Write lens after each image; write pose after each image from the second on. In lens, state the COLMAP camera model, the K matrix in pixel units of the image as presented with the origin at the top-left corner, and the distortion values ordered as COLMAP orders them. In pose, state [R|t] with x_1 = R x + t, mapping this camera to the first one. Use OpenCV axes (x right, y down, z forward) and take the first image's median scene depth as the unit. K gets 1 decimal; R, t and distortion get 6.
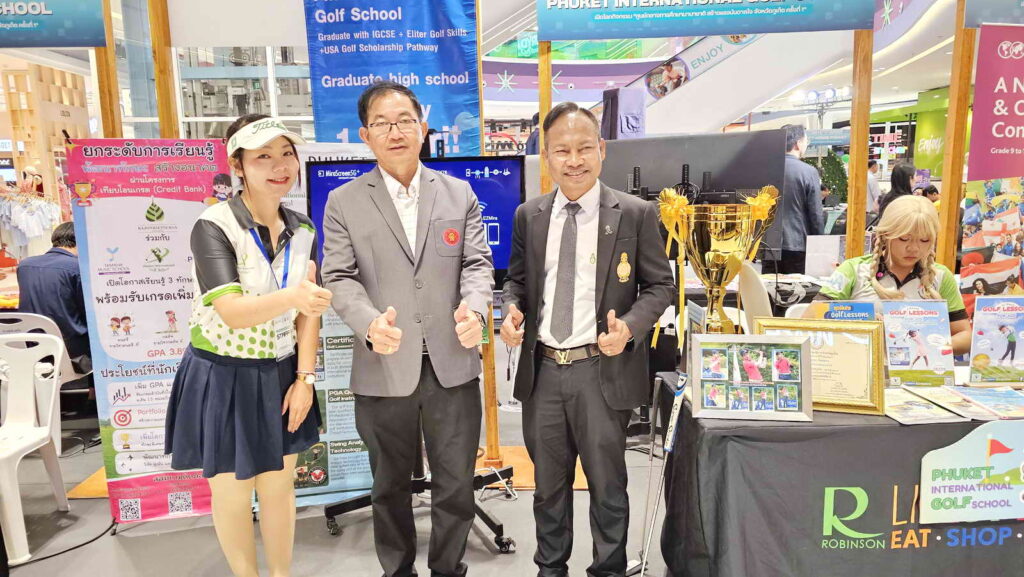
lens RADIAL K [[712.2, 0, 512.0], [0, 712.2, 288.5], [0, 0, 1]] dist [0.069879, -0.053120]
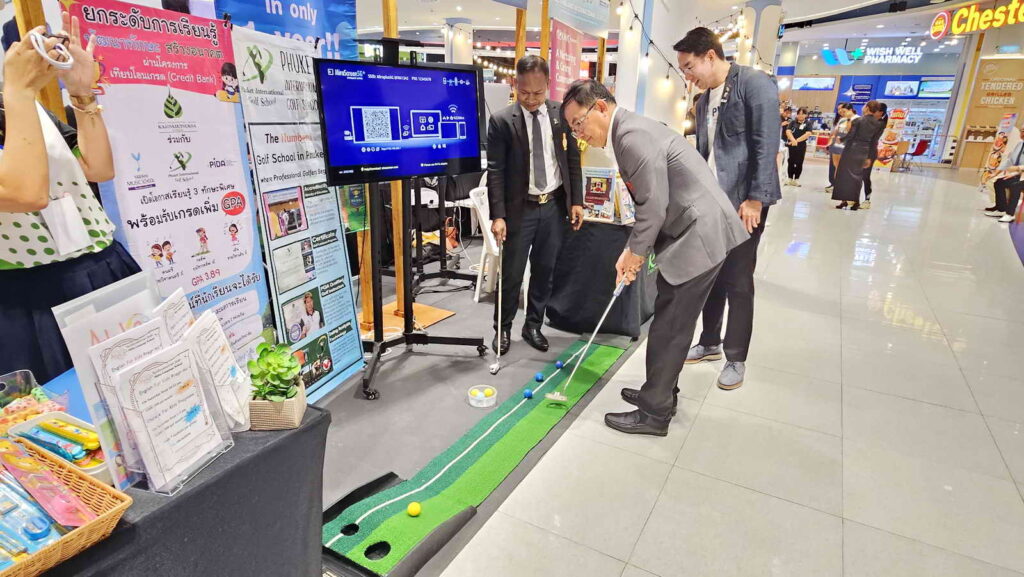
lens RADIAL K [[580.0, 0, 512.0], [0, 580.0, 288.5], [0, 0, 1]] dist [-0.001972, 0.000272]
pose [[0.487293, -0.231951, 0.841870, -0.860363], [0.097127, 0.972492, 0.211721, -0.008493], [-0.867820, -0.021401, 0.496417, 0.336444]]
